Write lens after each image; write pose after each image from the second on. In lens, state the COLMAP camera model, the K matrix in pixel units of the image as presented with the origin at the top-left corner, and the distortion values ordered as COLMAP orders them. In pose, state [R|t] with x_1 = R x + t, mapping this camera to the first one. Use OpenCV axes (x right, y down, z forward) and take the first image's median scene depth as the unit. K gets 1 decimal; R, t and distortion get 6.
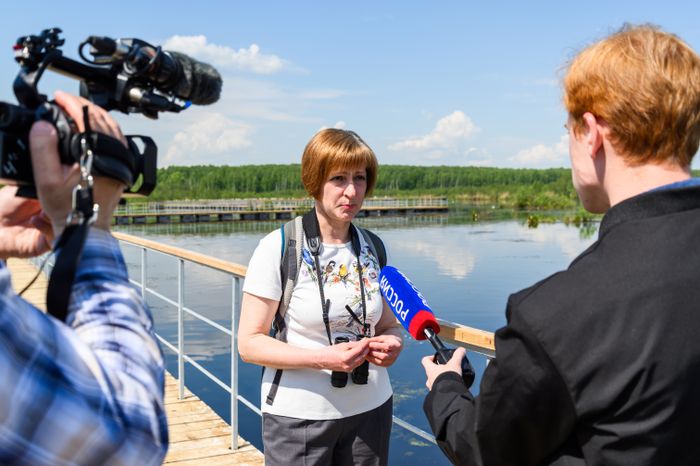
lens RADIAL K [[763.1, 0, 350.3], [0, 763.1, 232.0], [0, 0, 1]] dist [-0.001056, 0.000000]
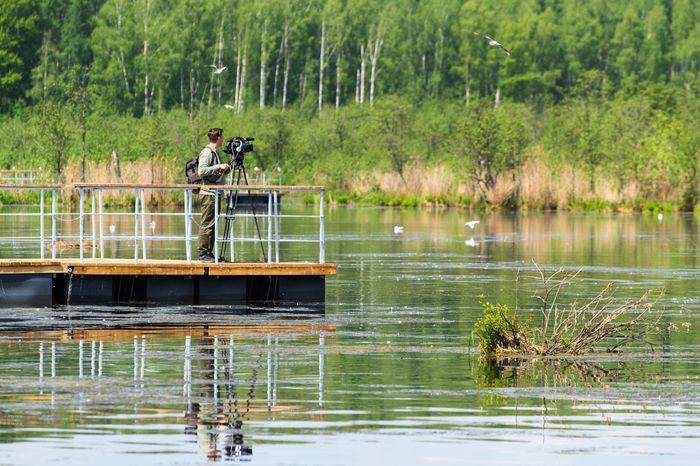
lens RADIAL K [[5232.4, 0, 350.1], [0, 5232.4, 233.2], [0, 0, 1]] dist [1.223478, 0.000000]
pose [[0.987577, 0.023103, 0.155428, 0.007275], [-0.017062, 0.999050, -0.040091, -0.004609], [-0.156207, 0.036942, 0.987033, 0.175948]]
